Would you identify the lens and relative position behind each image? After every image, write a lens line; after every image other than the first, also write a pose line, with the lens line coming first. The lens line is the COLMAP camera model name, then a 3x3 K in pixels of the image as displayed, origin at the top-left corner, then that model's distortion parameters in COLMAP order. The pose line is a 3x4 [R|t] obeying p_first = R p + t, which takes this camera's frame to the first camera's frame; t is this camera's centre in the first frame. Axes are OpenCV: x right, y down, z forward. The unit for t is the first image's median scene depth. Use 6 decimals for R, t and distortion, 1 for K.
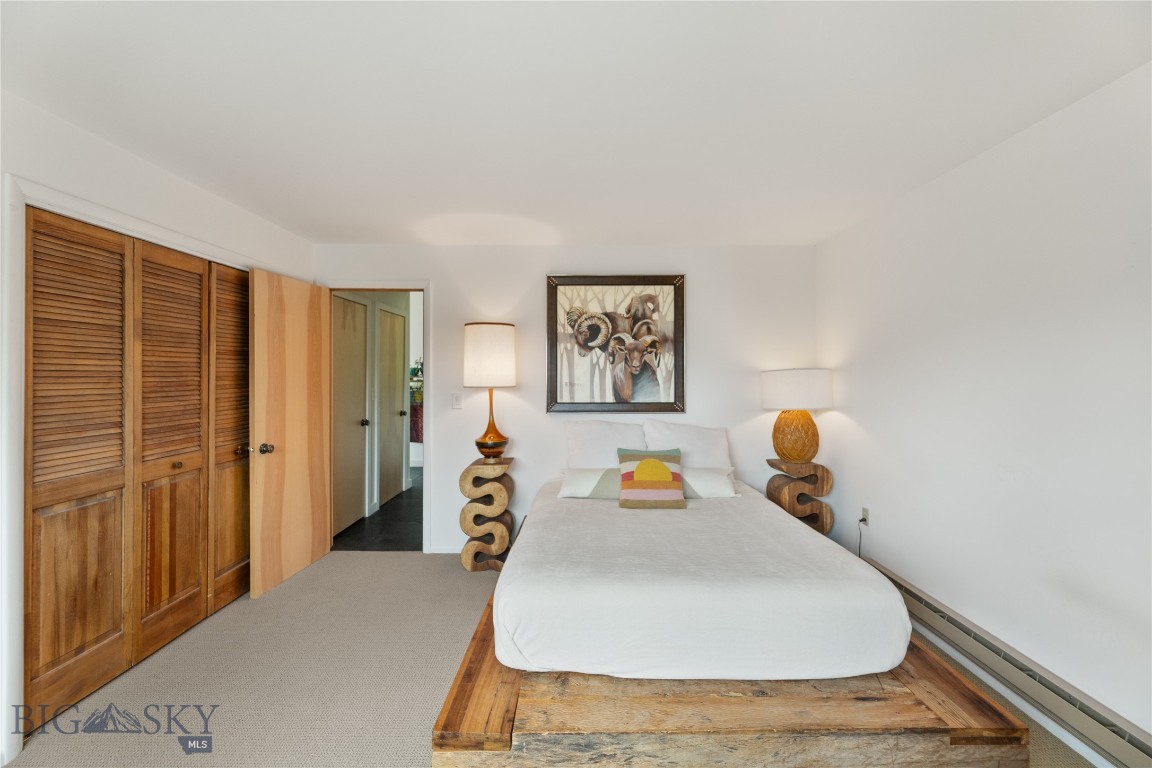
lens RADIAL K [[475.4, 0, 576.5], [0, 475.4, 375.3], [0, 0, 1]] dist [-0.000167, -0.000015]
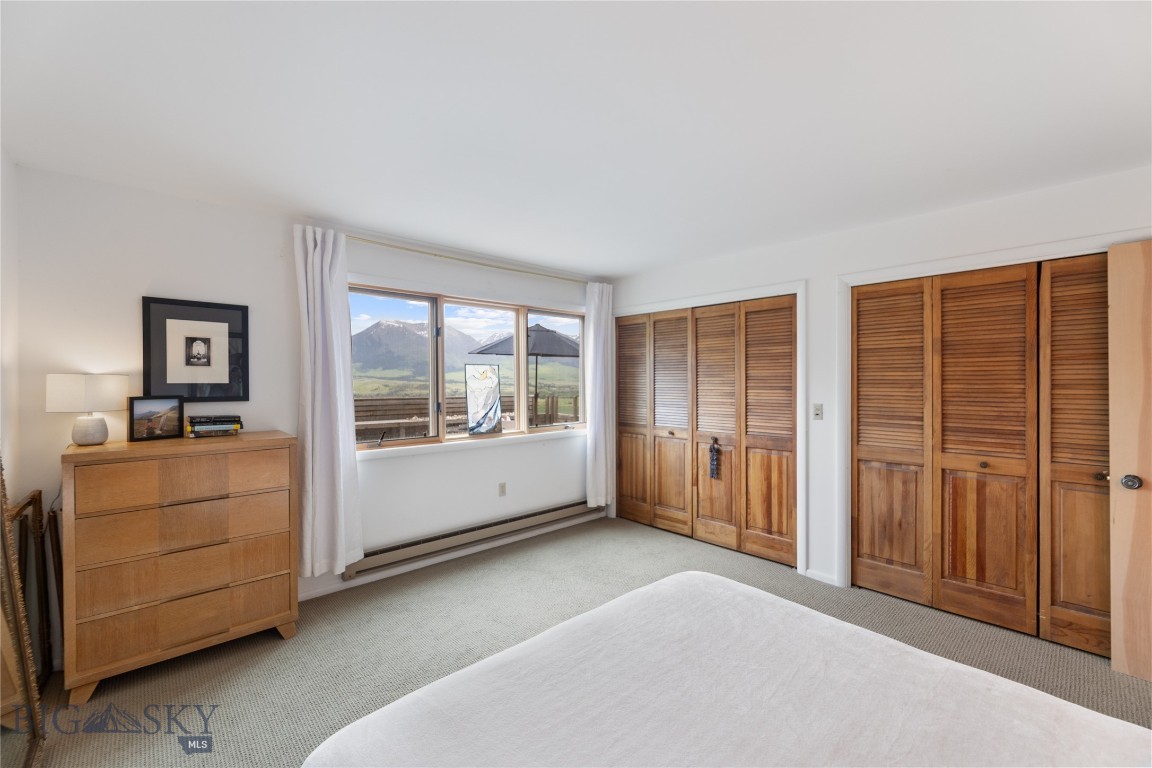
lens RADIAL K [[475.4, 0, 576.3], [0, 475.4, 383.4], [0, 0, 1]] dist [-0.000167, -0.000015]
pose [[-0.737002, 0.006848, -0.675856, 0.665978], [0.001972, 0.999966, 0.007983, -0.010268], [0.675887, 0.004551, -0.736991, 1.318461]]
